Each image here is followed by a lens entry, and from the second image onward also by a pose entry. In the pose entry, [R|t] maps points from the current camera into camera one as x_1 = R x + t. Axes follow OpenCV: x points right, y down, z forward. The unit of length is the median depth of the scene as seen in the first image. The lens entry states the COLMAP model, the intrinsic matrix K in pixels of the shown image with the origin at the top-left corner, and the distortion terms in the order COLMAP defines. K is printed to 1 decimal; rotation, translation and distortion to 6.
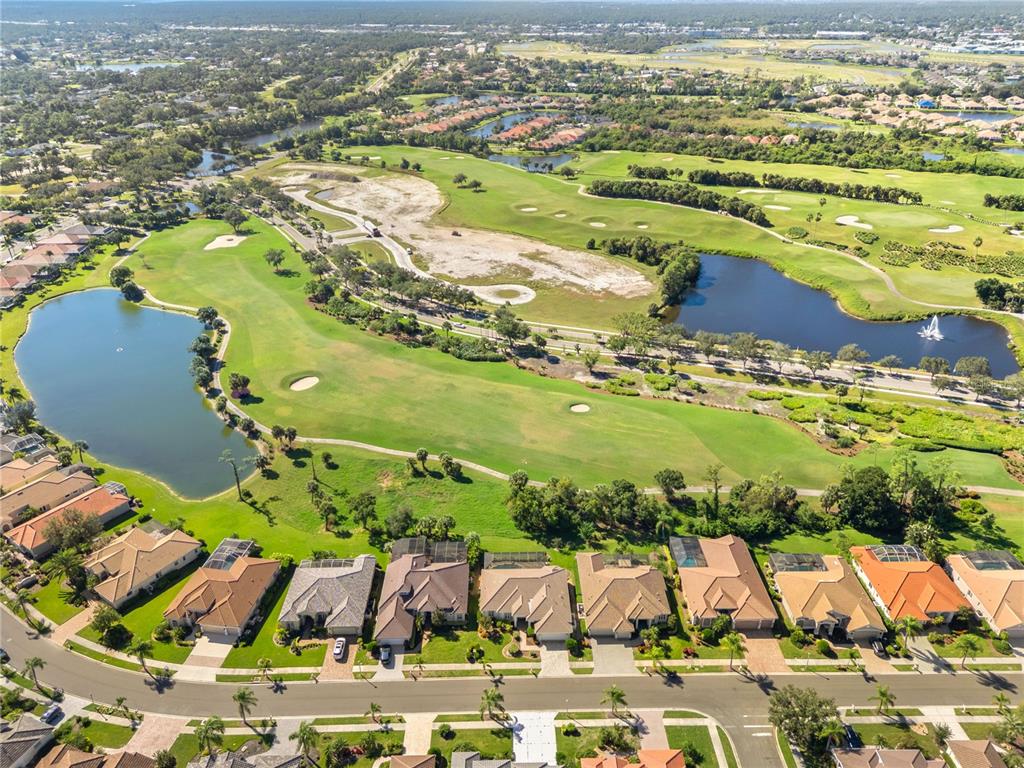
lens RADIAL K [[737.7, 0, 512.0], [0, 737.7, 384.0], [0, 0, 1]] dist [0.080526, -0.086093]
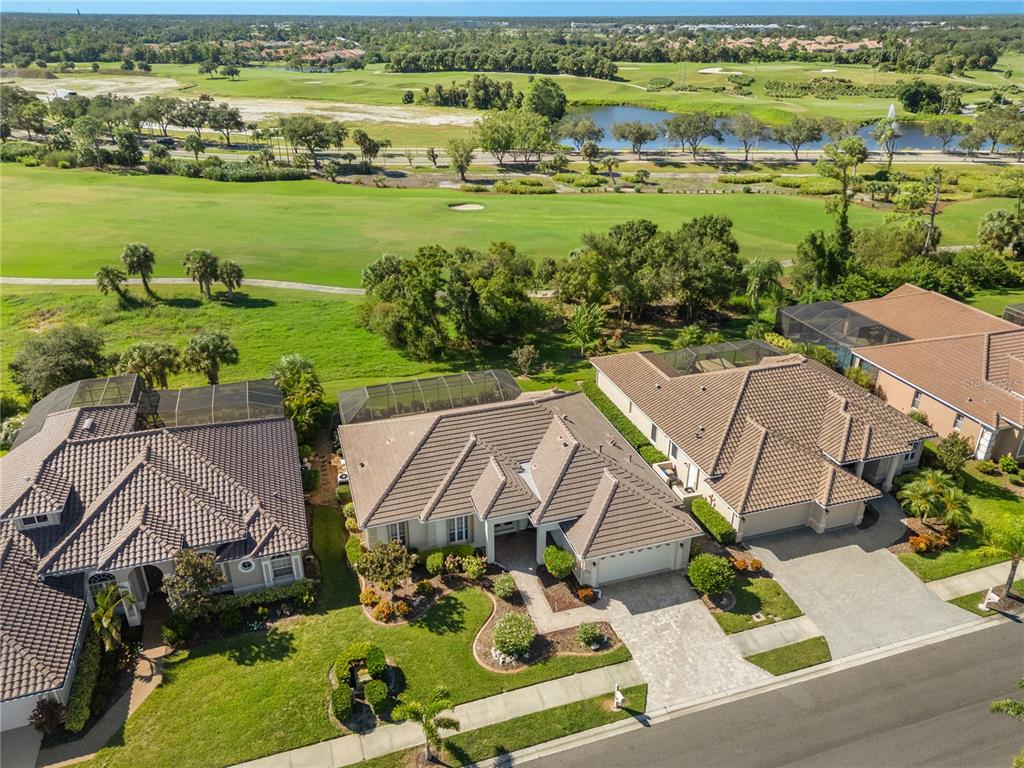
lens RADIAL K [[737.7, 0, 512.0], [0, 737.7, 384.0], [0, 0, 1]] dist [0.080526, -0.086093]
pose [[0.956461, -0.123673, 0.264362, -0.055201], [0.131132, 0.991307, -0.010684, 0.265790], [-0.260743, 0.044886, 0.964364, 0.729111]]
